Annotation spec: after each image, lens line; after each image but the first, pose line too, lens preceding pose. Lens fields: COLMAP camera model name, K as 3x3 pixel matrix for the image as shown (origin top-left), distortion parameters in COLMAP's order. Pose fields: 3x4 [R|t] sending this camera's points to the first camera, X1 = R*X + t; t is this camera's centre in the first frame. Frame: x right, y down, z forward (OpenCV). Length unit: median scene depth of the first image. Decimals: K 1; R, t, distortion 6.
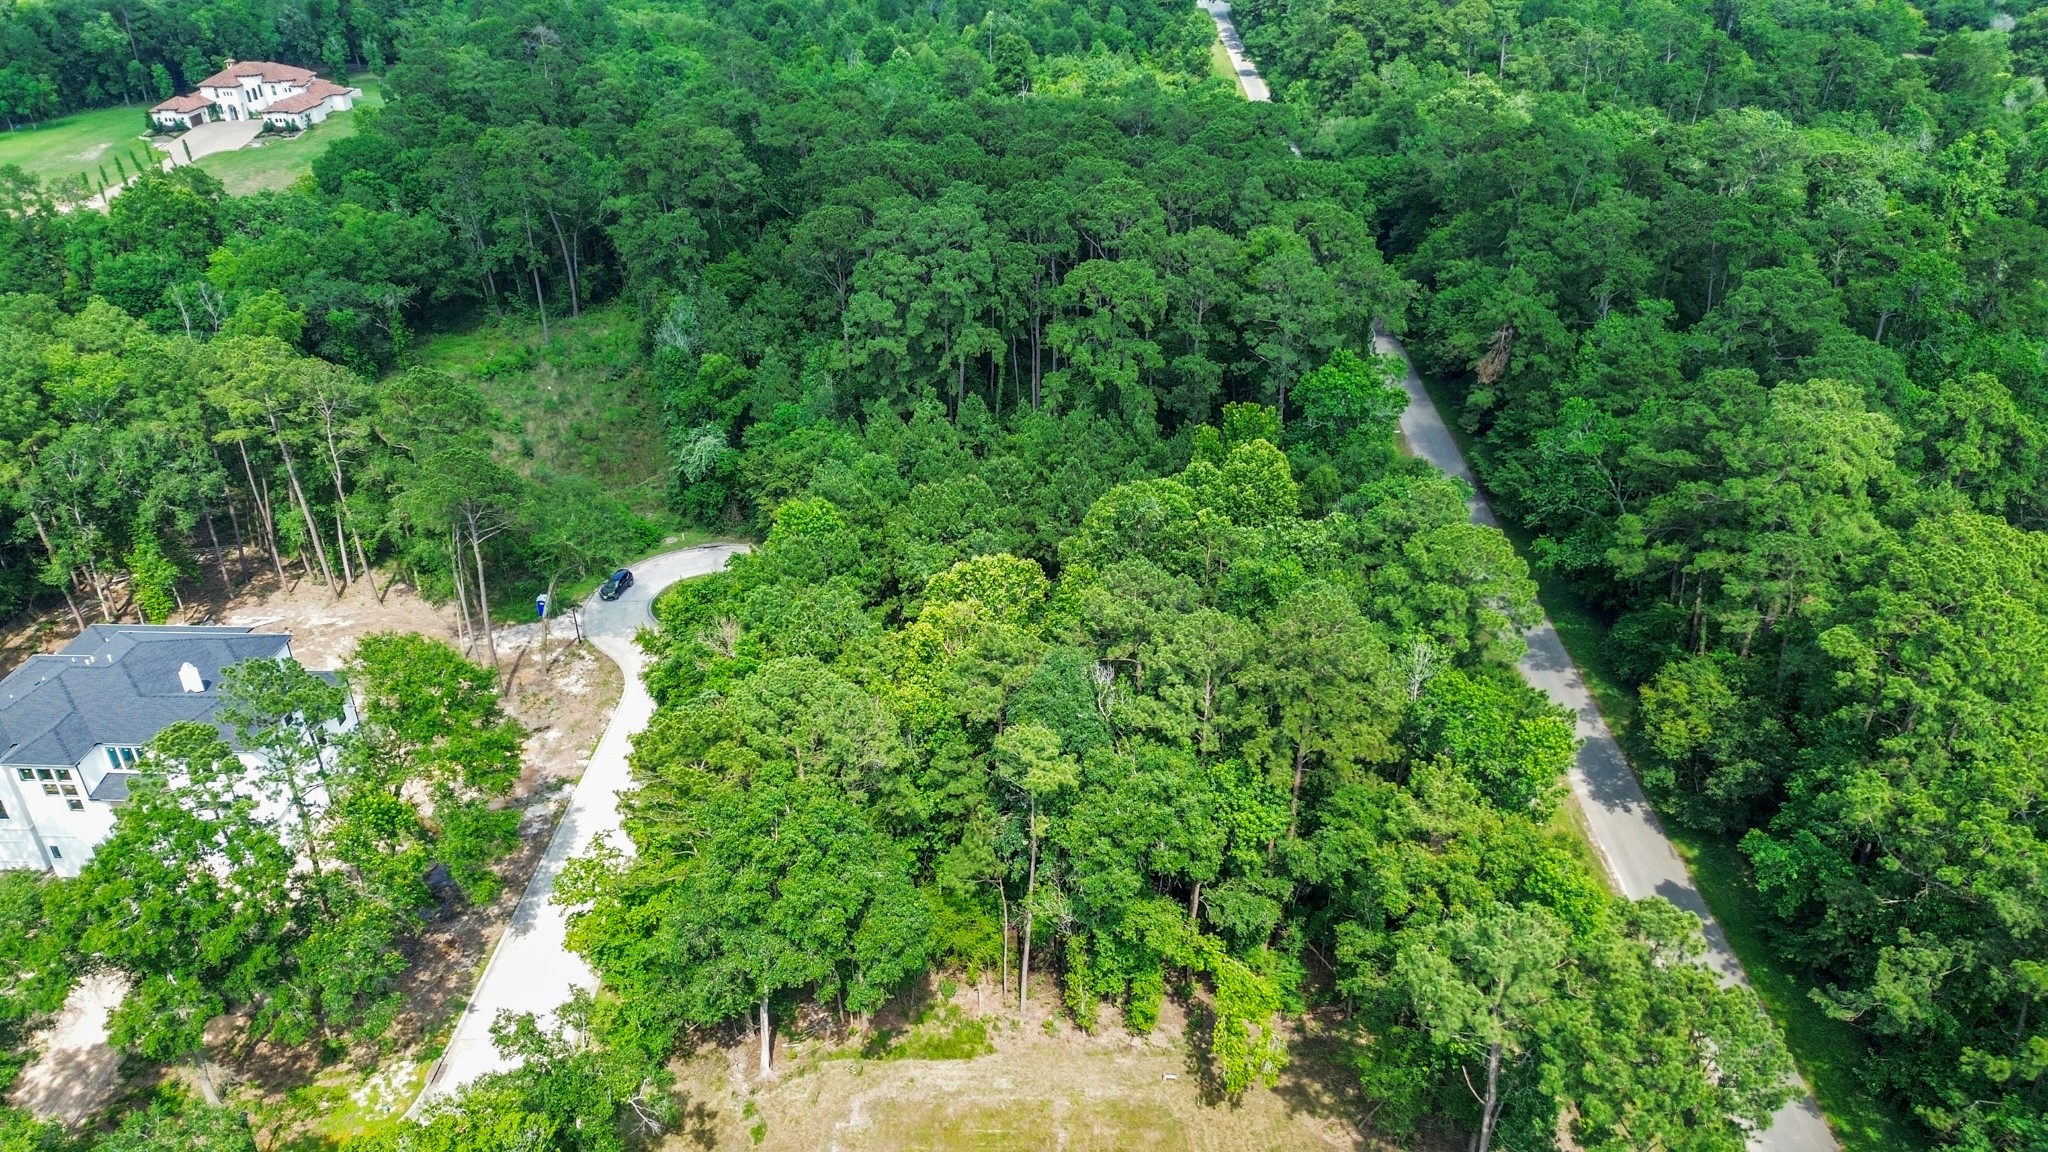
lens RADIAL K [[1458.2, 0, 1024.0], [0, 1458.2, 576.0], [0, 0, 1]] dist [0.112046, -0.126431]
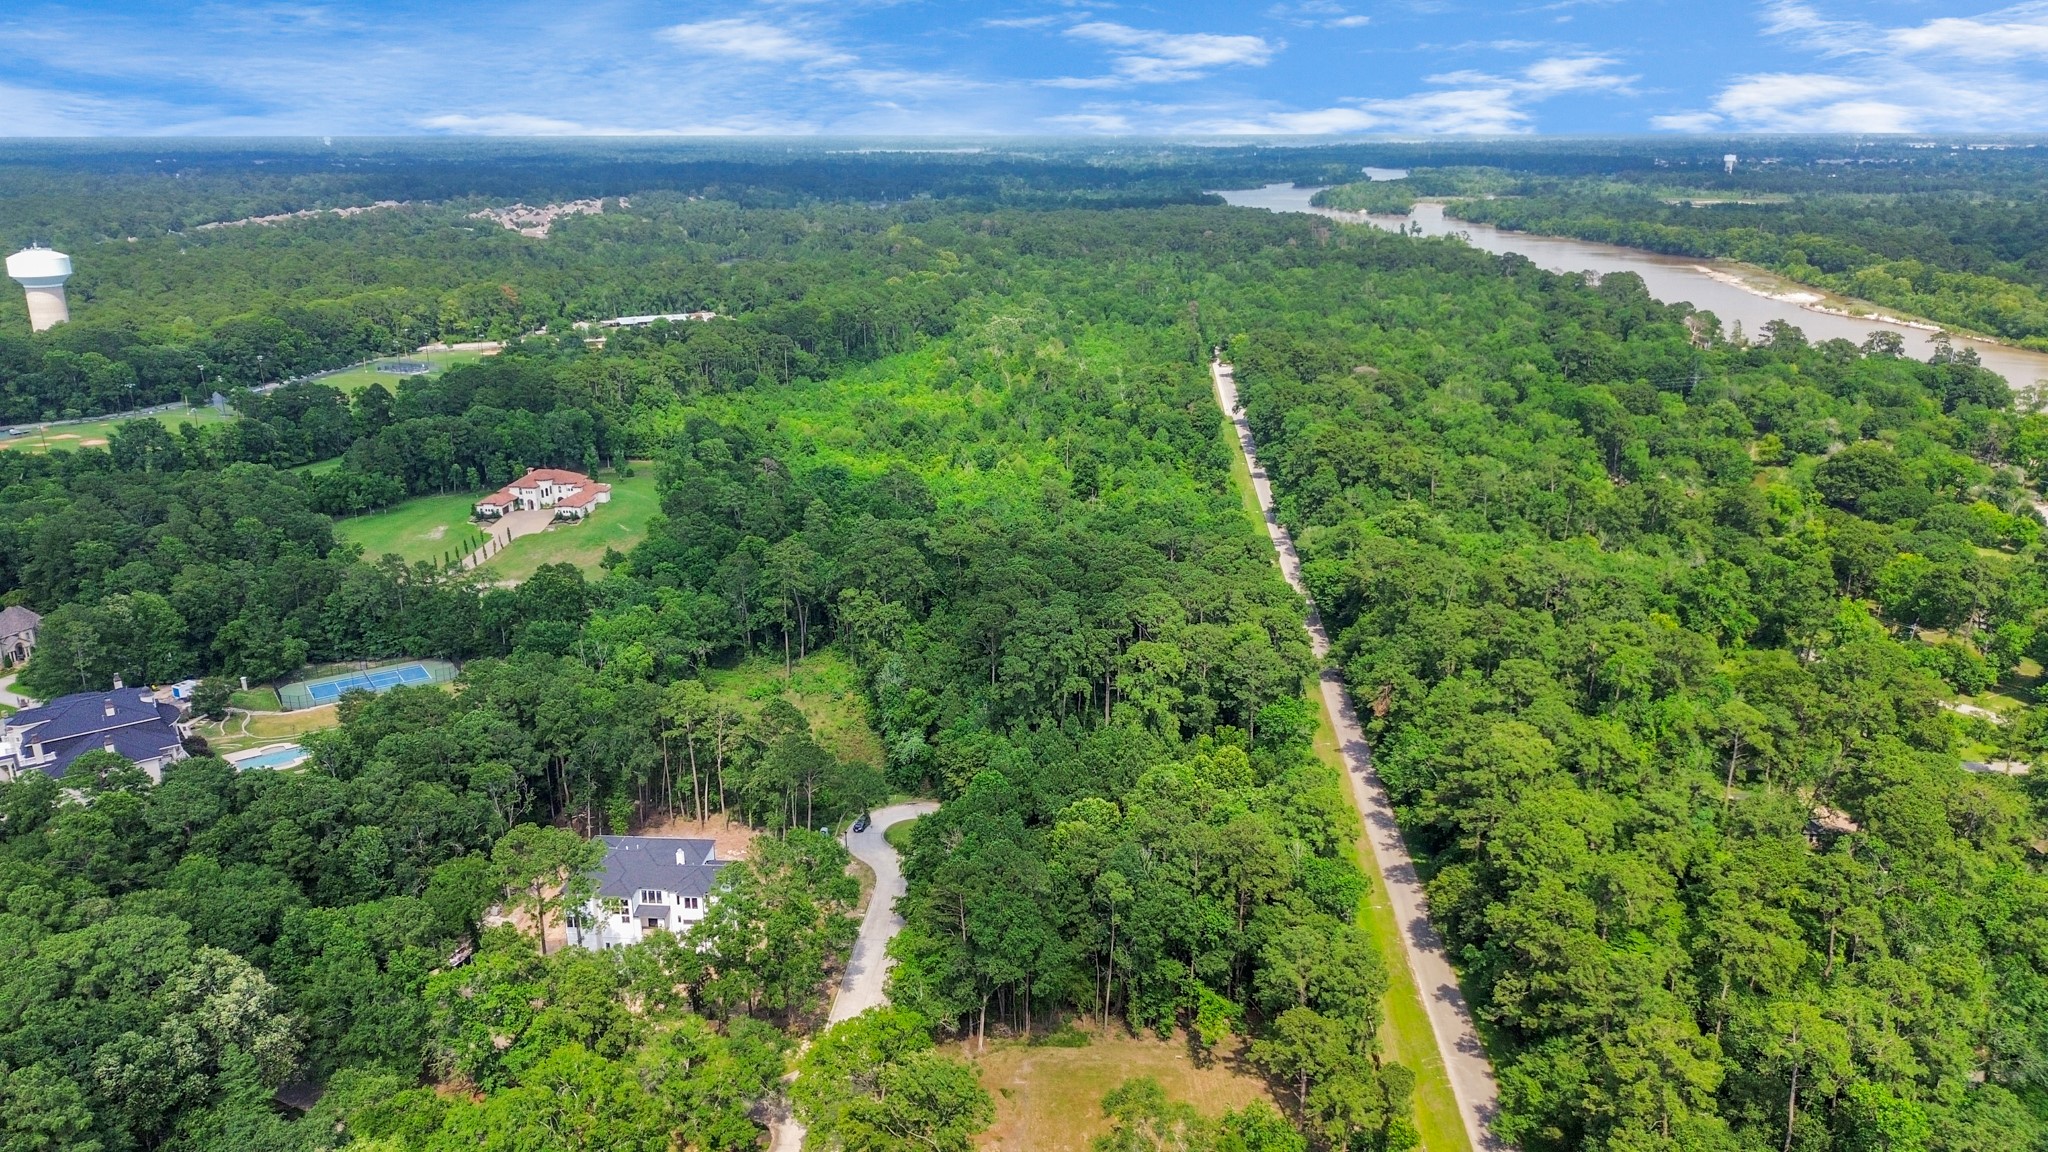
lens RADIAL K [[1458.2, 0, 1024.0], [0, 1458.2, 576.0], [0, 0, 1]] dist [0.112046, -0.126431]
pose [[0.999245, 0.015984, -0.035398, -0.033283], [-0.023045, 0.977624, -0.209093, 0.075912], [0.031264, 0.209751, 0.977255, -0.715509]]
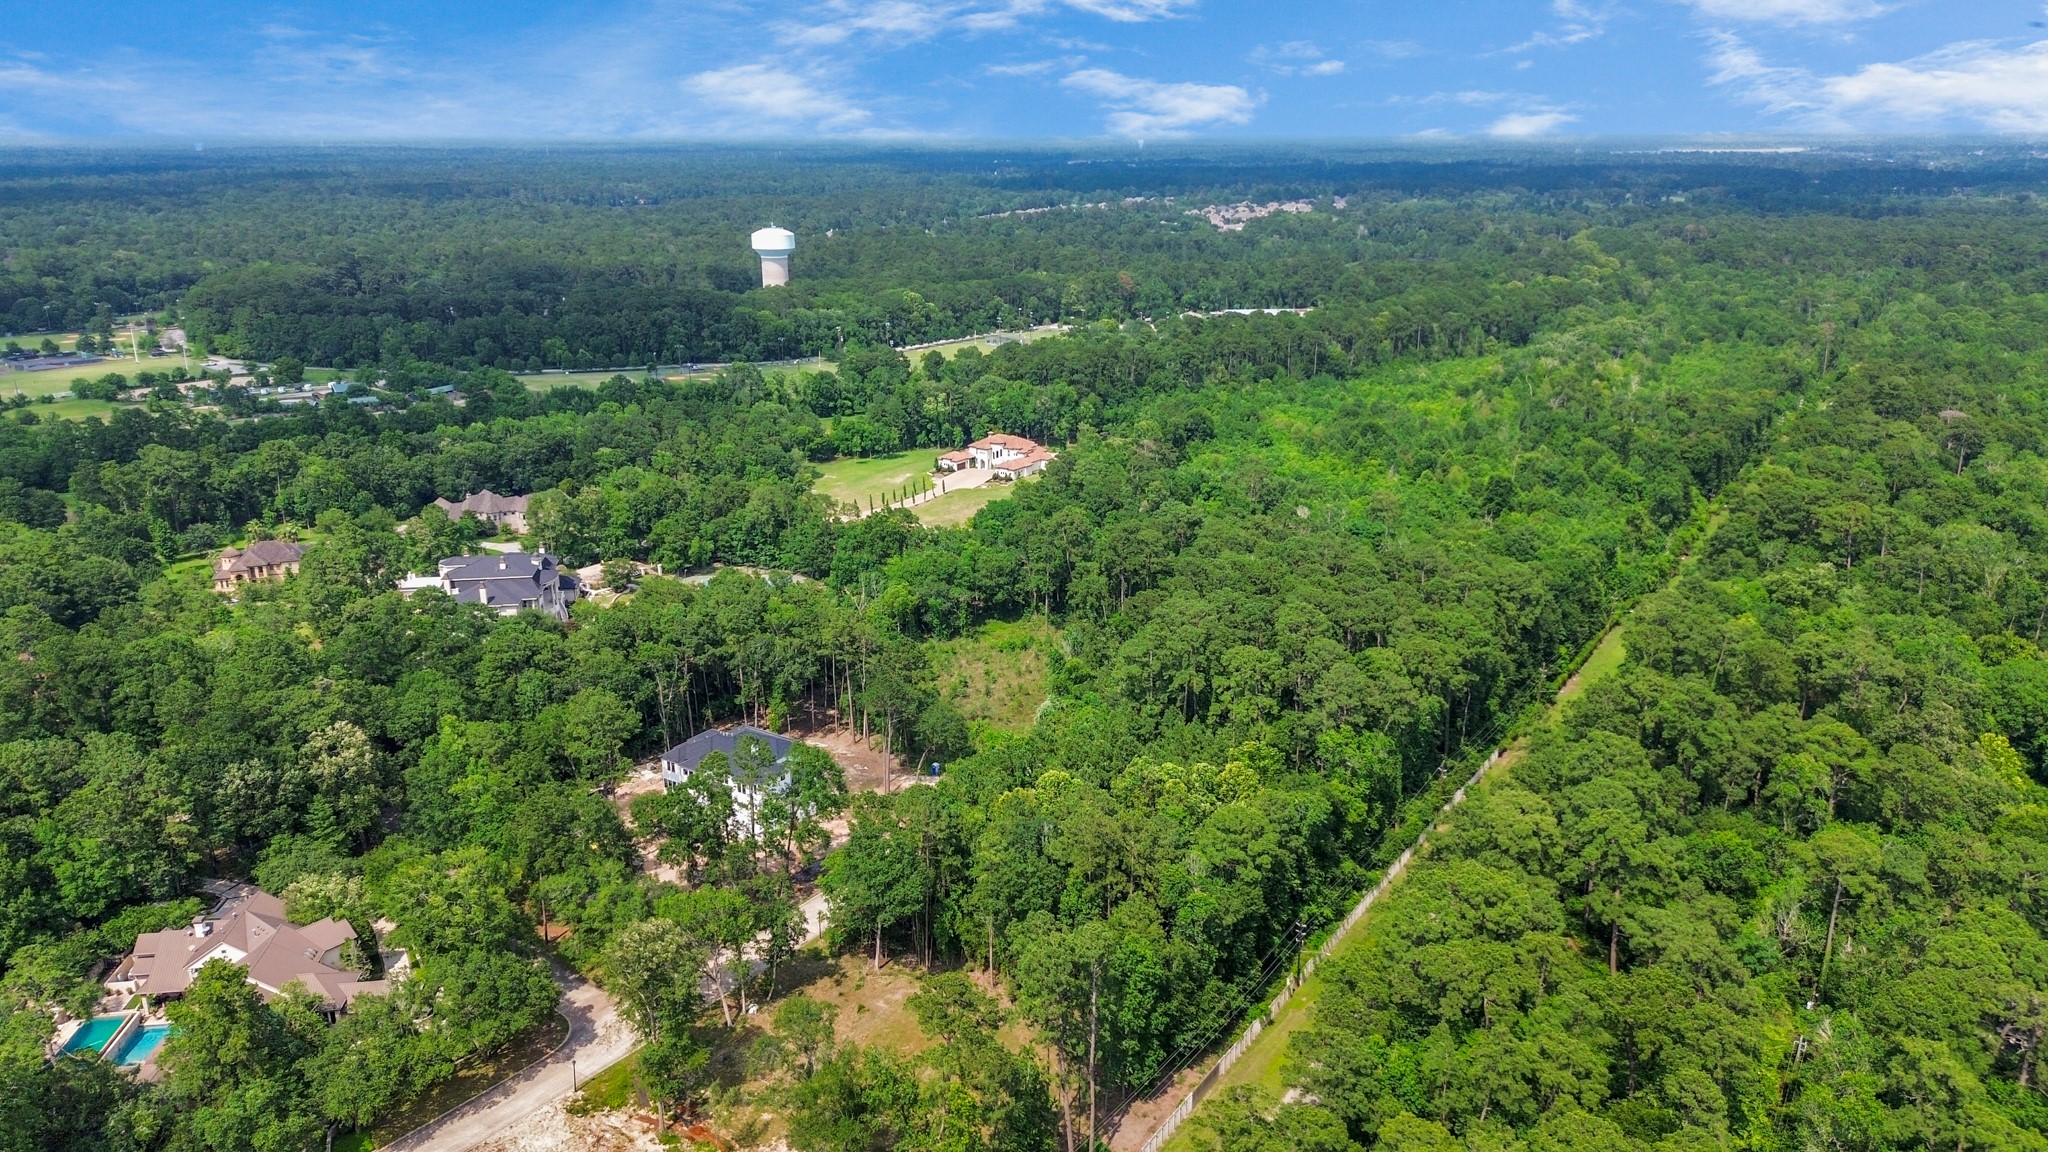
lens RADIAL K [[1458.2, 0, 1024.0], [0, 1458.2, 576.0], [0, 0, 1]] dist [0.112046, -0.126431]
pose [[0.850072, 0.161548, -0.501279, 0.665552], [-0.262434, 0.955143, -0.137222, 0.010331], [0.456625, 0.248201, 0.854336, -0.602483]]
